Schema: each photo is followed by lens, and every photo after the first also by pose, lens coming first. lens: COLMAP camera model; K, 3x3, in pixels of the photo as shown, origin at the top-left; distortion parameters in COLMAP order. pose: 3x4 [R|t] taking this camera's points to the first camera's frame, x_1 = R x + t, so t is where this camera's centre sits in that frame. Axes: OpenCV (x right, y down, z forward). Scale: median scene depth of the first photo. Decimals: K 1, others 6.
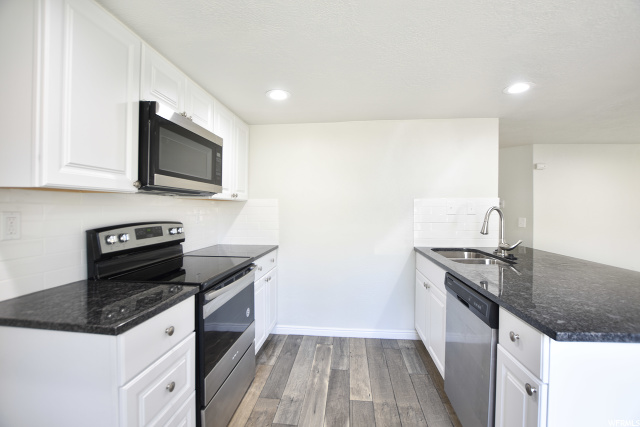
lens RADIAL K [[287.3, 0, 321.4], [0, 287.3, 212.3], [0, 0, 1]] dist [-0.021872, 0.001257]
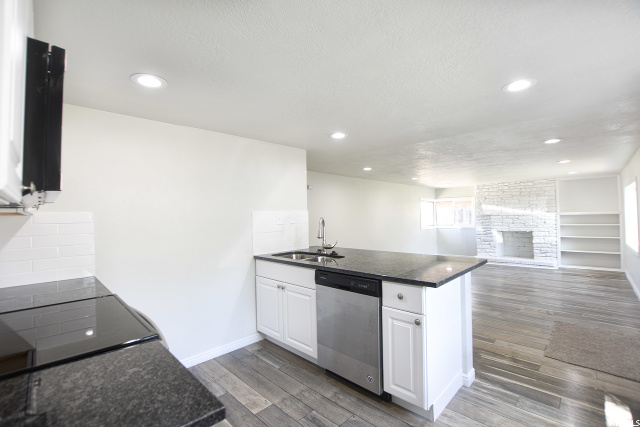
lens RADIAL K [[287.3, 0, 318.7], [0, 287.3, 212.2], [0, 0, 1]] dist [-0.021872, 0.001257]
pose [[0.625439, -0.002546, 0.780269, -0.484427], [0.031372, 0.999268, -0.021886, -0.015901], [-0.779642, 0.038167, 0.625061, 0.162667]]
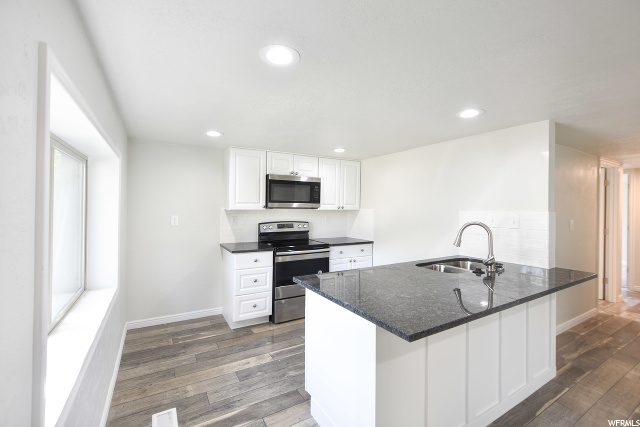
lens RADIAL K [[287.3, 0, 324.7], [0, 287.3, 208.0], [0, 0, 1]] dist [-0.021872, 0.001257]
pose [[0.587500, 0.013714, -0.809108, 1.166562], [-0.018096, 0.999829, 0.003806, -0.069981], [0.809022, 0.012405, 0.587647, -0.067588]]
